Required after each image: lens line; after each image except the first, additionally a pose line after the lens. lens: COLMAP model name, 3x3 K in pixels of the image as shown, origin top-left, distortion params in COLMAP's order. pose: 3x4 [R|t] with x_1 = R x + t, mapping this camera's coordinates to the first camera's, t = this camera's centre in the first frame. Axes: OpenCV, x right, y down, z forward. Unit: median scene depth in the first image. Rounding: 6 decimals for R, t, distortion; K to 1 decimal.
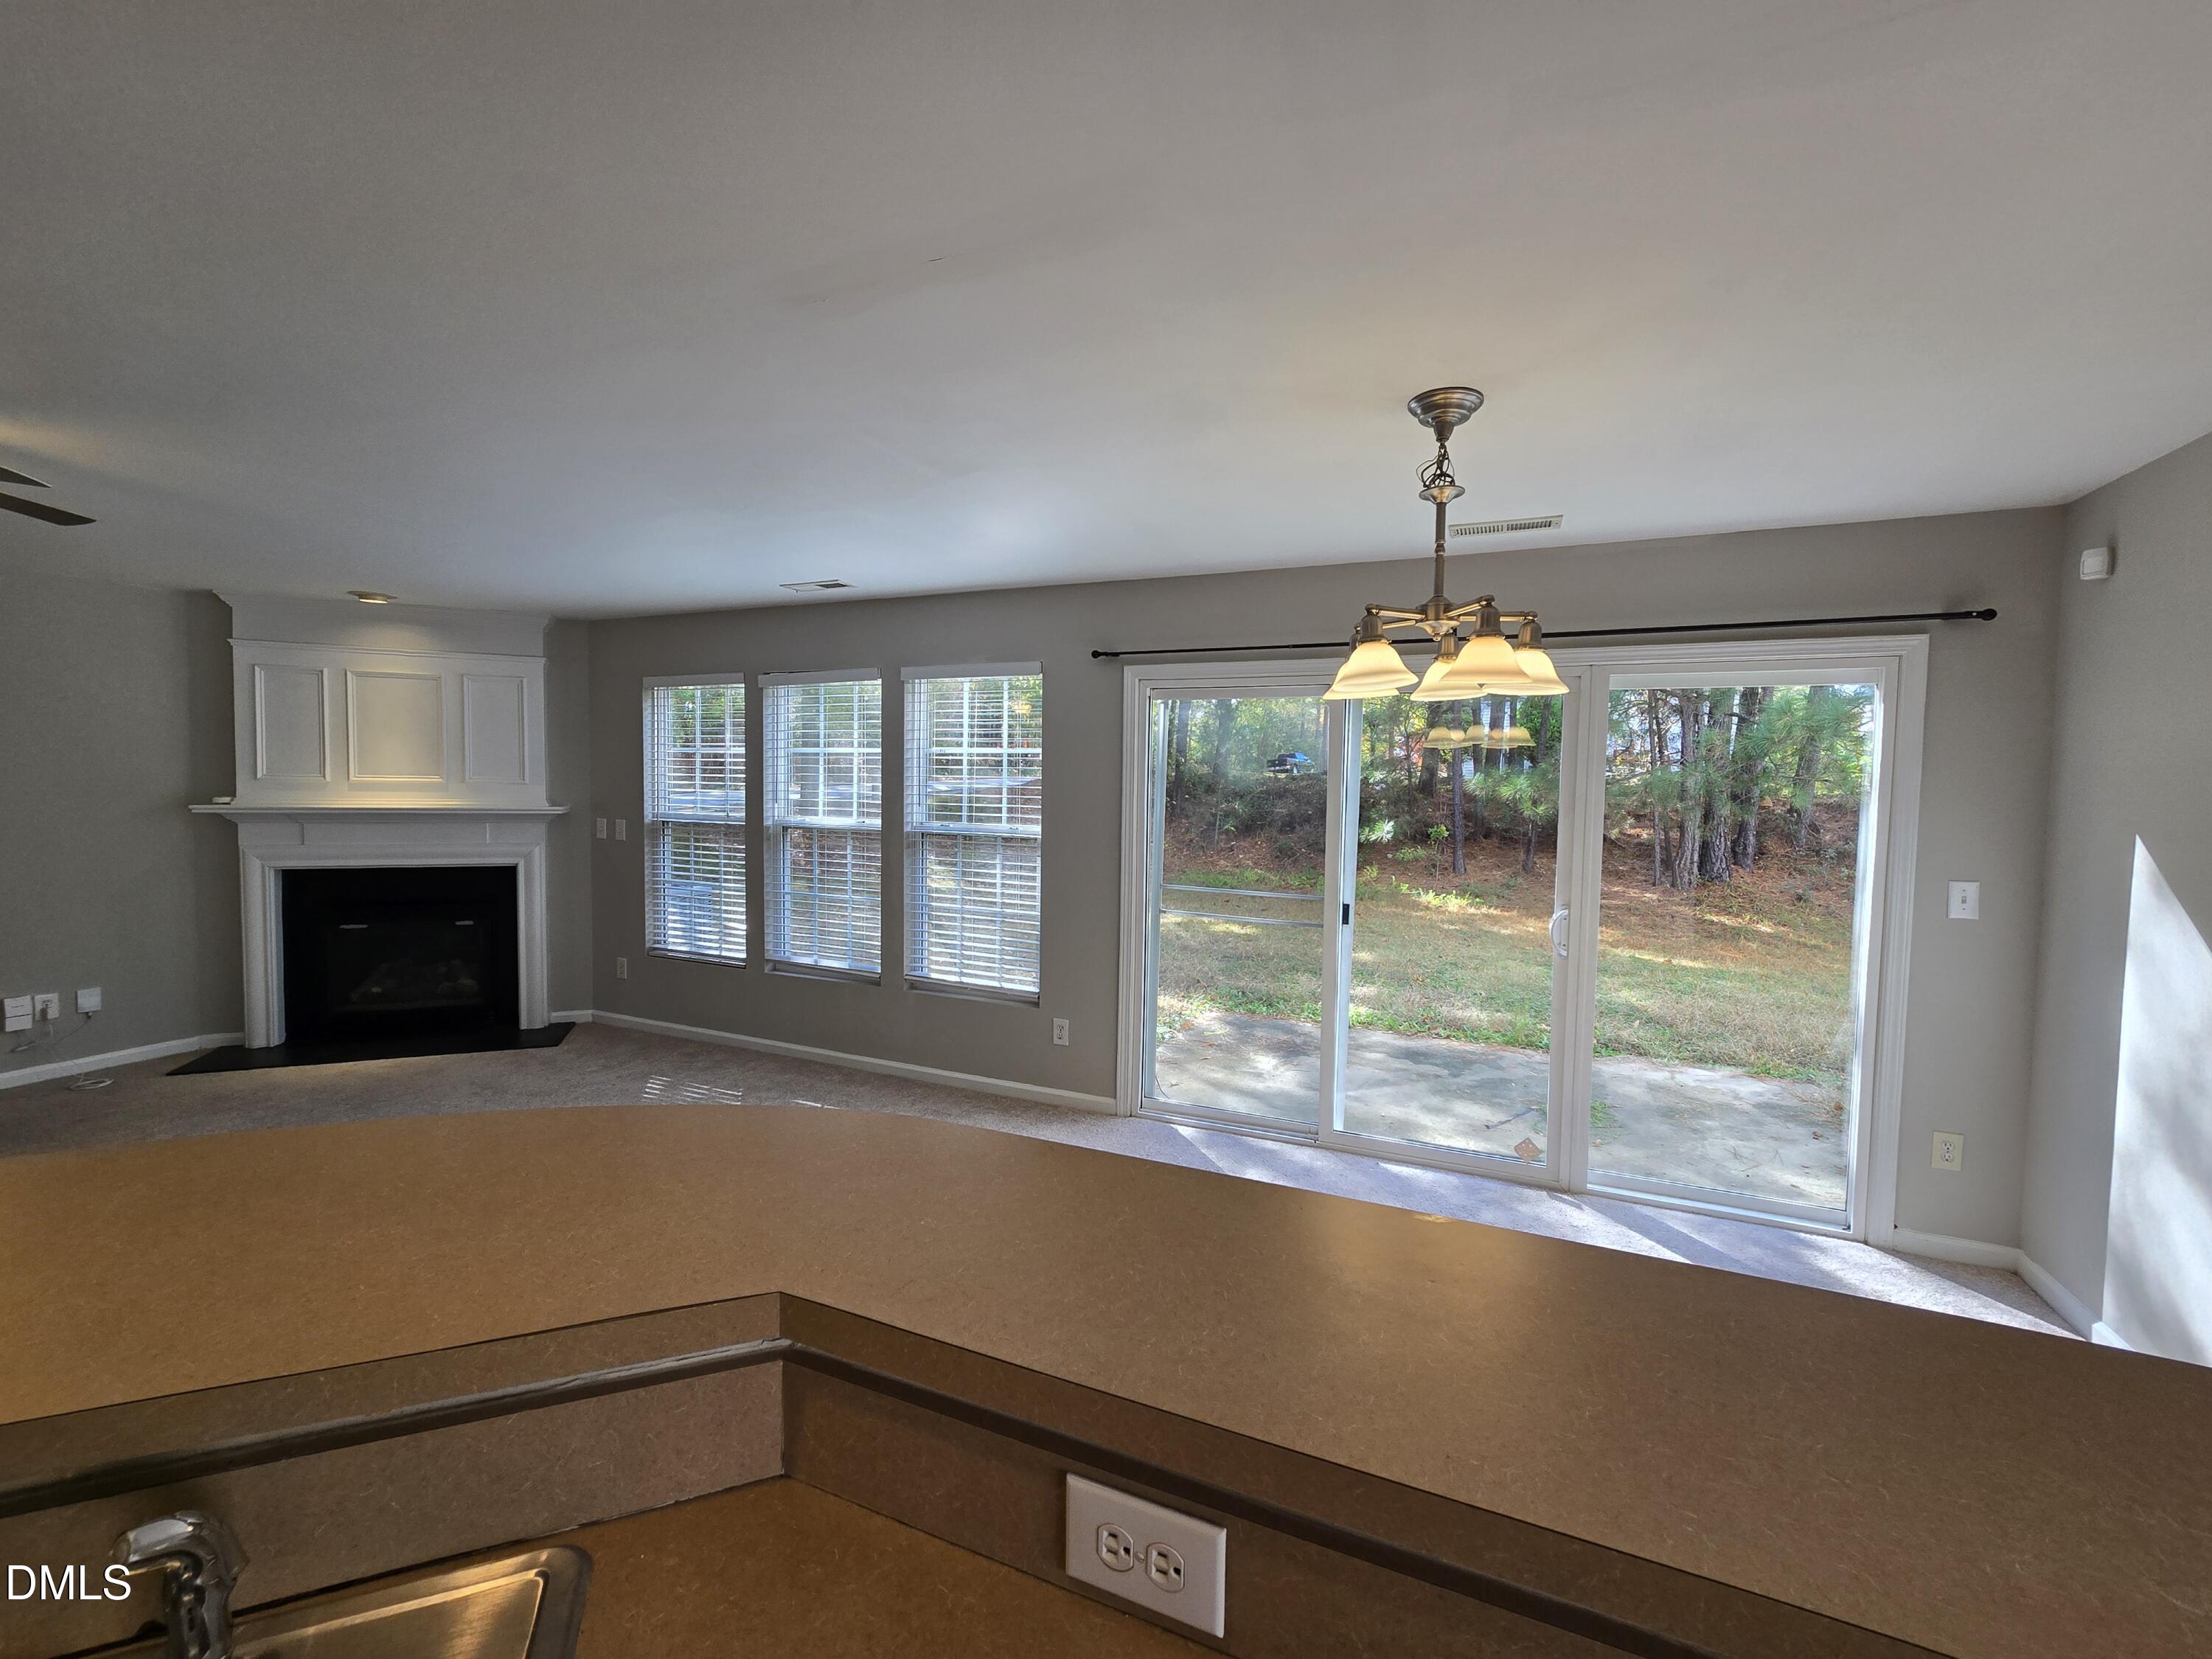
lens RADIAL K [[906.2, 0, 1116.4], [0, 906.2, 828.9], [0, 0, 1]] dist [0.000650, -0.000513]
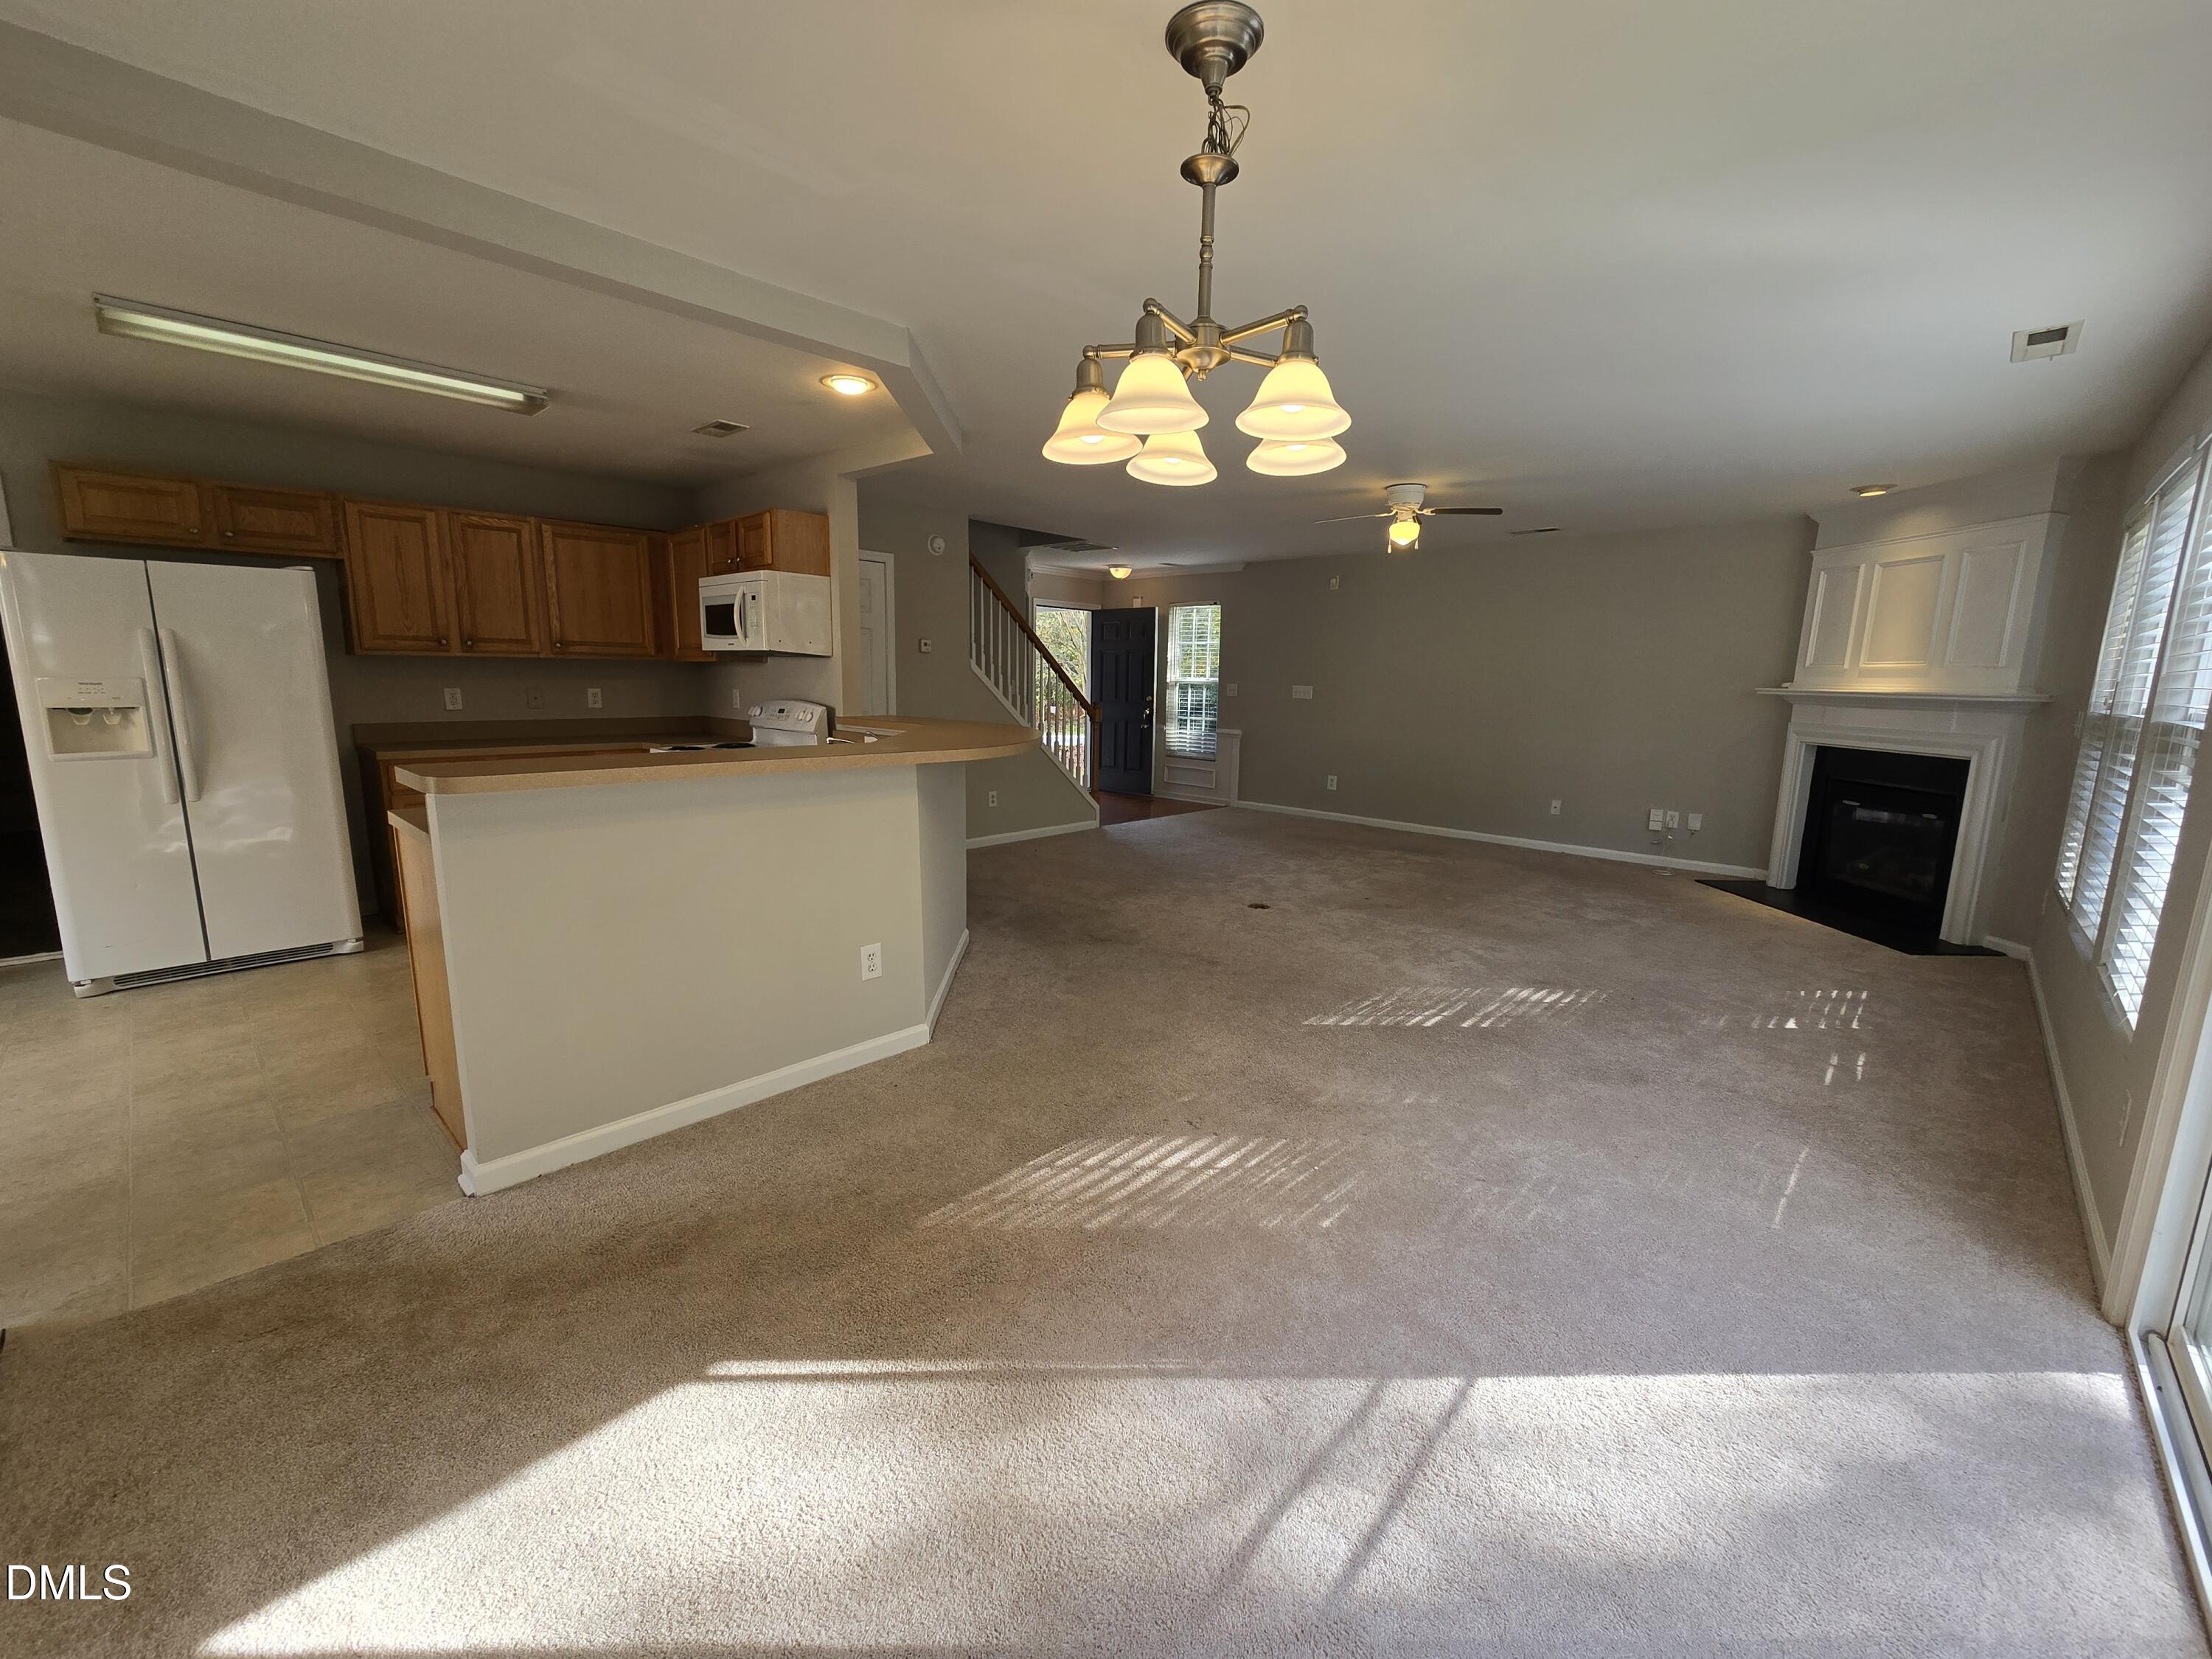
lens RADIAL K [[906.2, 0, 1111.0], [0, 906.2, 831.4], [0, 0, 1]] dist [0.000650, -0.000513]
pose [[-0.332925, 0.137941, -0.932809, 0.525527], [-0.070633, 0.982815, 0.170545, 0.019558], [0.940304, 0.122666, -0.317461, 0.555433]]
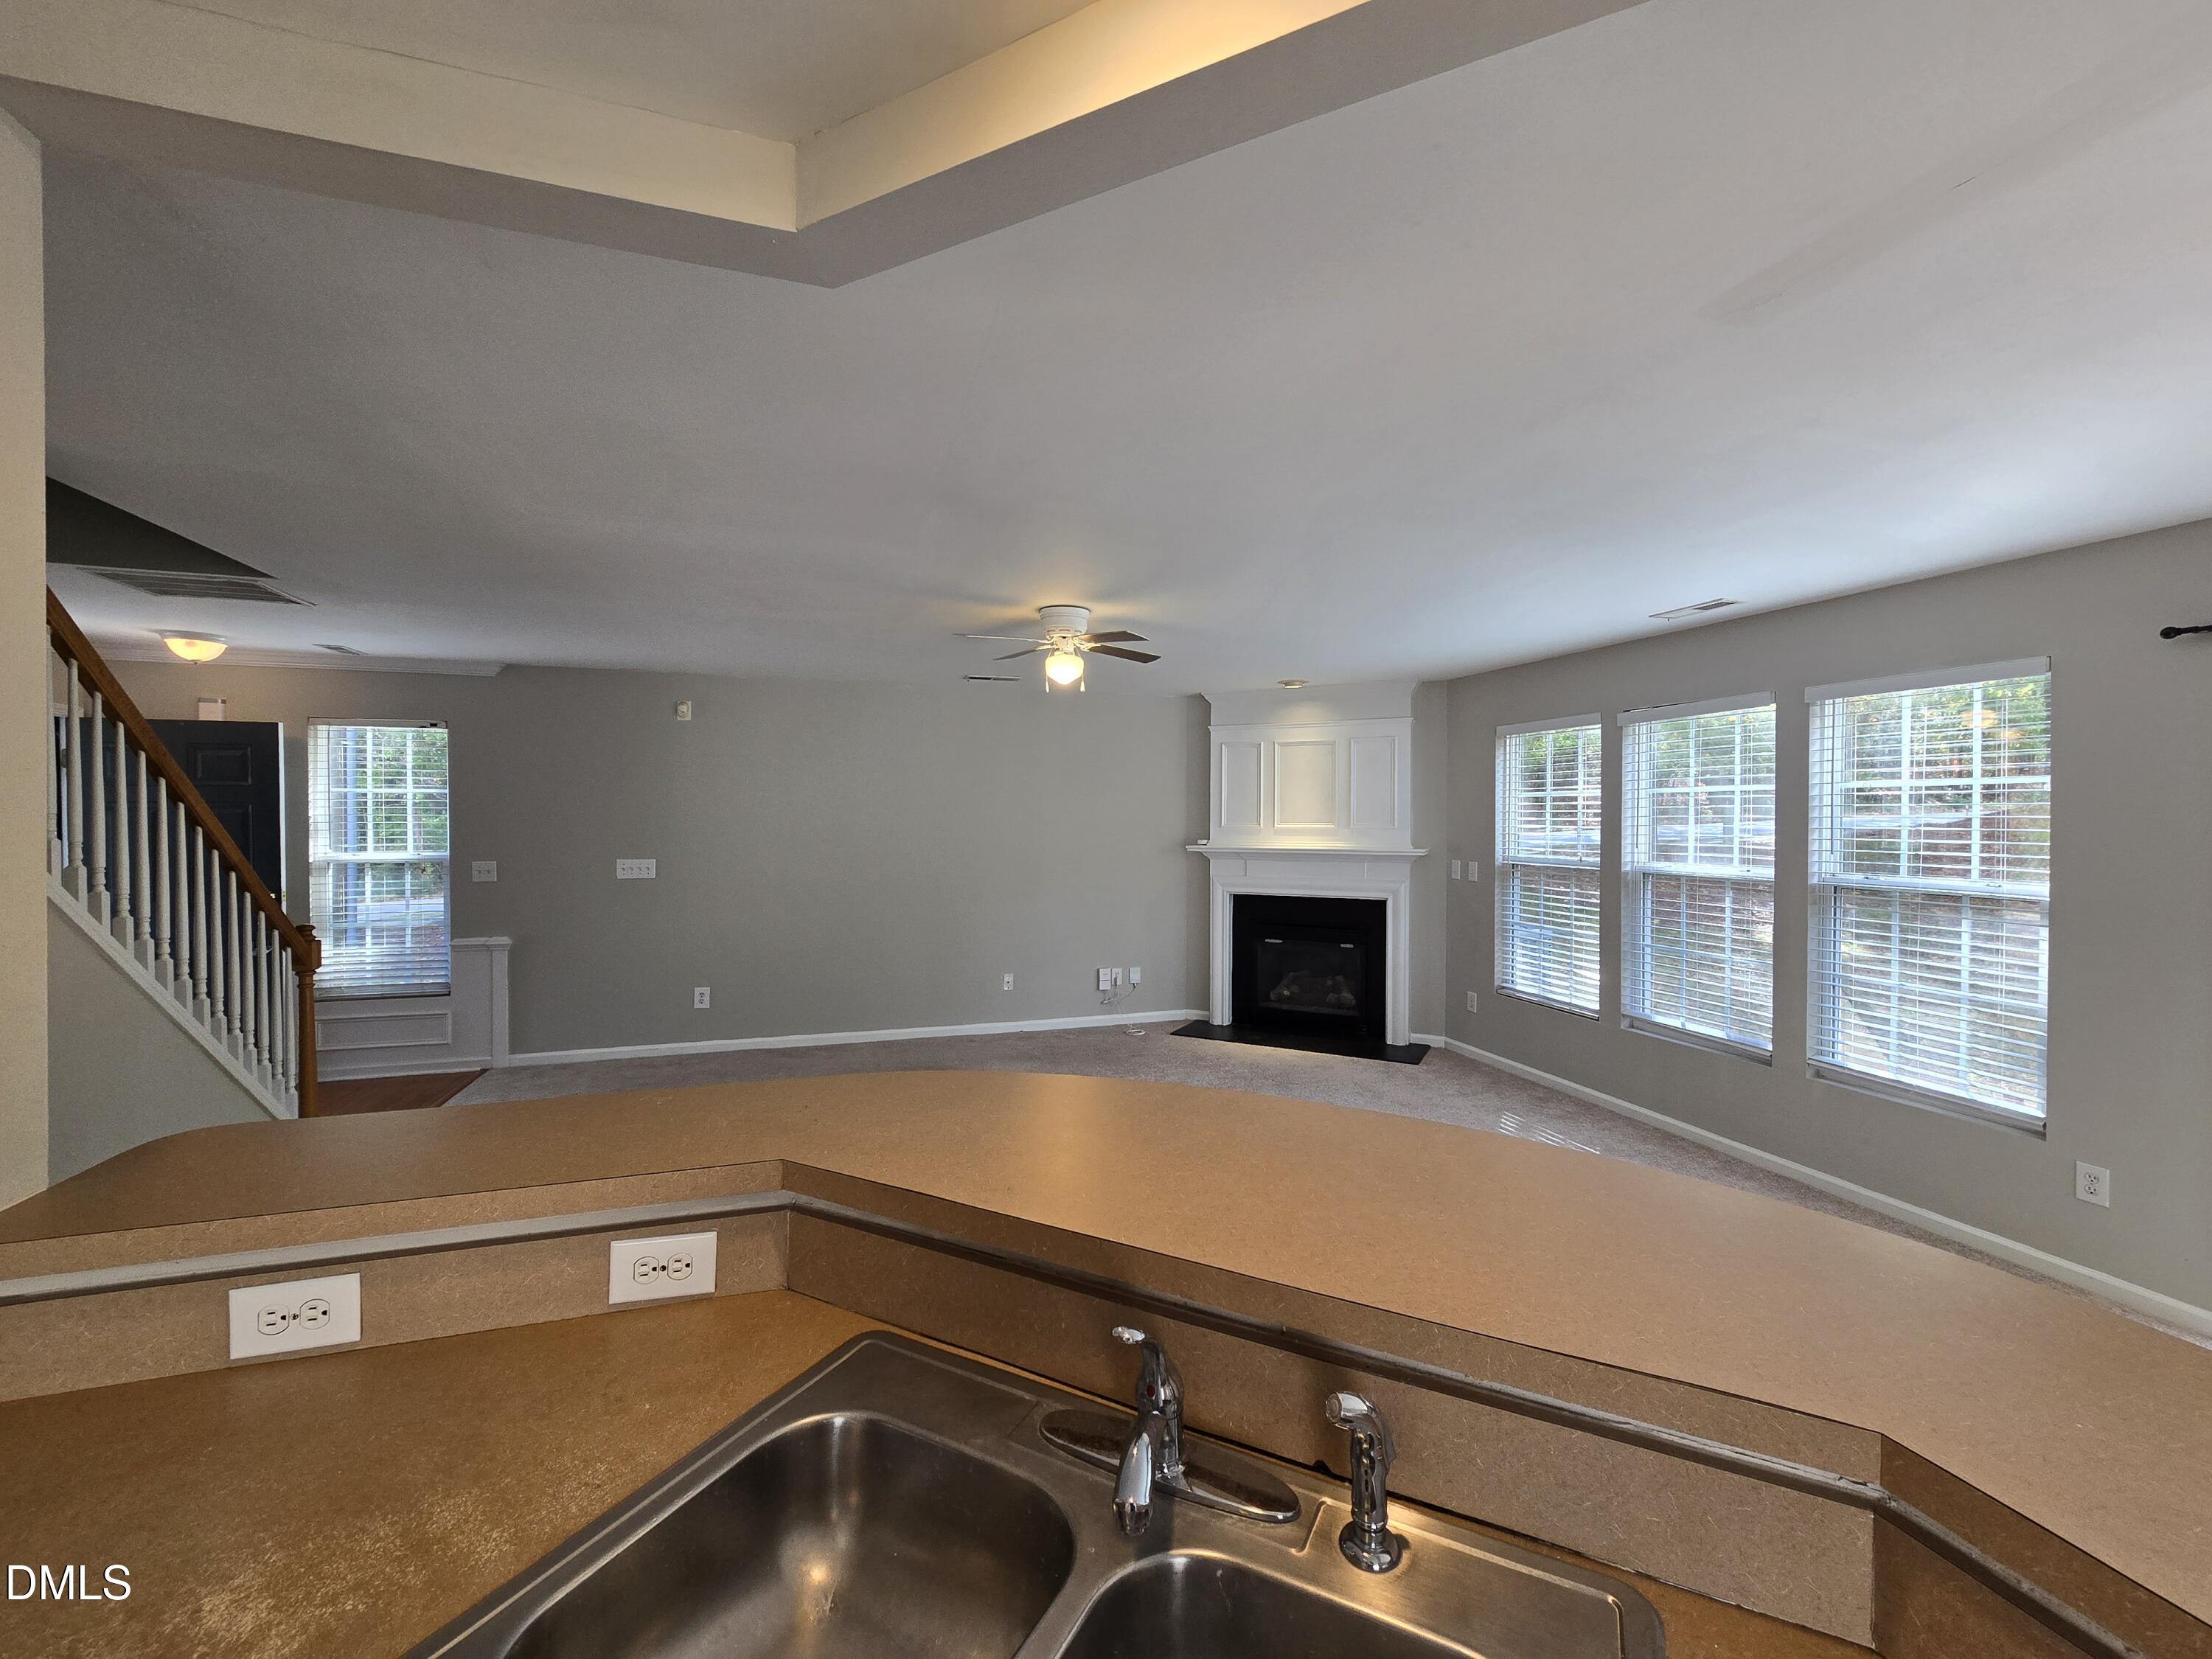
lens RADIAL K [[906.2, 0, 1114.1], [0, 906.2, 832.3], [0, 0, 1]] dist [0.000650, -0.000513]
pose [[0.661622, -0.003469, -0.749830, -0.032859], [-0.027152, 0.999223, -0.028580, -0.003221], [0.749346, 0.039269, 0.661013, -0.023503]]
